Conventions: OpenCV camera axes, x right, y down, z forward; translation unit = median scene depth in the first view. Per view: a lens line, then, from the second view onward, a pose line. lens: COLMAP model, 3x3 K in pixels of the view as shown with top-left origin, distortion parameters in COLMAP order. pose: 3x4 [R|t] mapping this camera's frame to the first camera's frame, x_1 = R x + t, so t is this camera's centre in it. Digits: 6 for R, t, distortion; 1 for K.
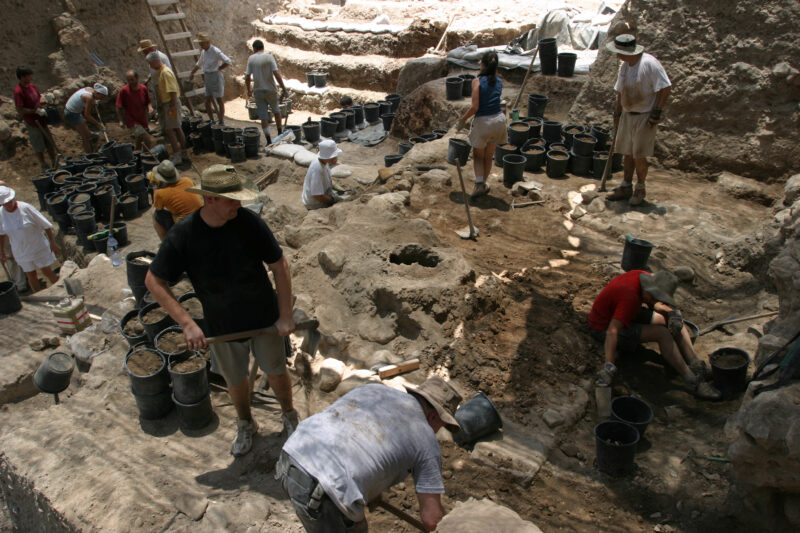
lens RADIAL K [[624.1, 0, 400.6], [0, 624.1, 264.3], [0, 0, 1]] dist [-0.052056, 0.007006]
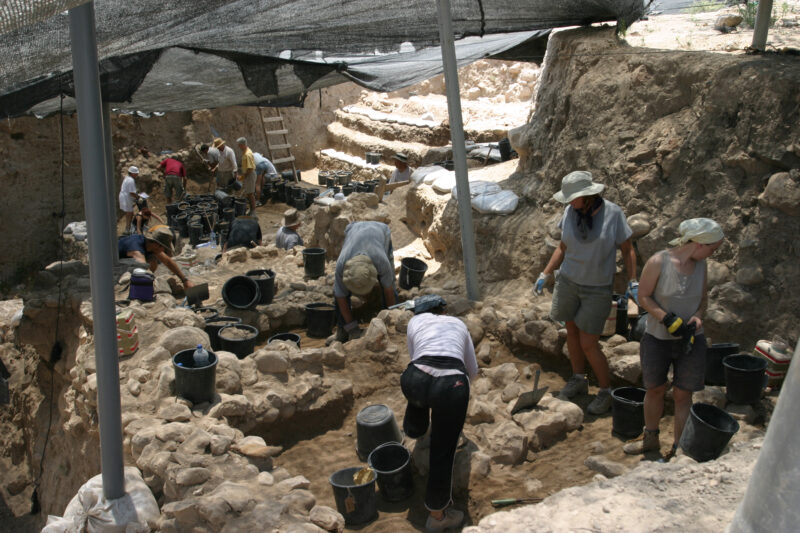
lens RADIAL K [[881.8, 0, 398.9], [0, 881.8, 266.0], [0, 0, 1]] dist [-0.038955, 0.000000]
pose [[0.975000, 0.090802, -0.202804, 0.309470], [-0.124624, 0.979092, -0.160771, 0.208273], [0.183965, 0.182026, 0.965931, -0.714136]]
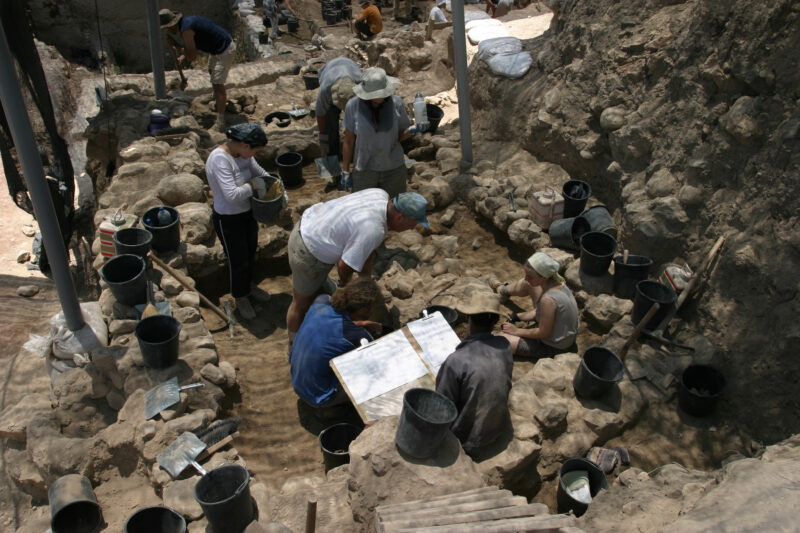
lens RADIAL K [[714.9, 0, 401.1], [0, 714.9, 268.4], [0, 0, 1]] dist [-0.045408, 0.003634]
pose [[0.885833, 0.309456, -0.345740, 0.552081], [-0.244001, 0.944451, 0.220171, -0.053477], [0.394668, -0.110674, 0.912134, -0.550475]]
